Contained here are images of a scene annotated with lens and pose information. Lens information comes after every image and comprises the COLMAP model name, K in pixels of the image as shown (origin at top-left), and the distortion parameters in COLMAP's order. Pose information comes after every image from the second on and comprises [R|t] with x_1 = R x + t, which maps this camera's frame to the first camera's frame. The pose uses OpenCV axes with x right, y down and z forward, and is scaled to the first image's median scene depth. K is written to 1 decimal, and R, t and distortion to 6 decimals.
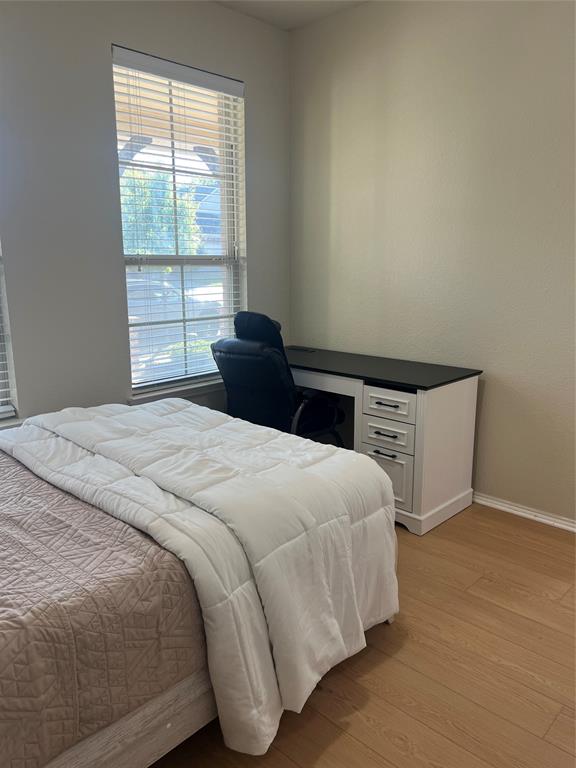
lens RADIAL K [[581.4, 0, 287.7], [0, 581.4, 365.4], [0, 0, 1]] dist [0.083442, -0.059349]
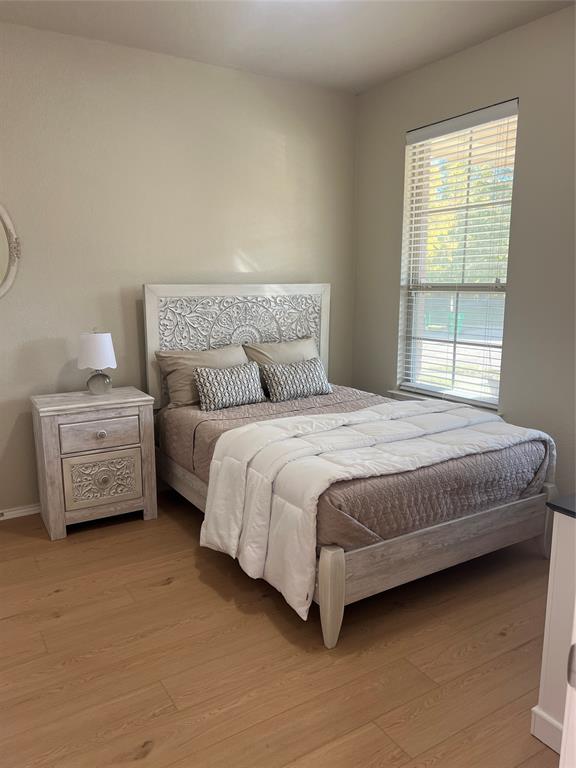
lens RADIAL K [[578.3, 0, 284.9], [0, 578.3, 389.5], [0, 0, 1]] dist [0.048384, -0.057664]
pose [[-0.253109, 0.179585, -0.950623, 1.050092], [-0.176984, 0.957442, 0.227996, -0.200497], [0.951111, 0.225953, -0.210553, 1.027301]]
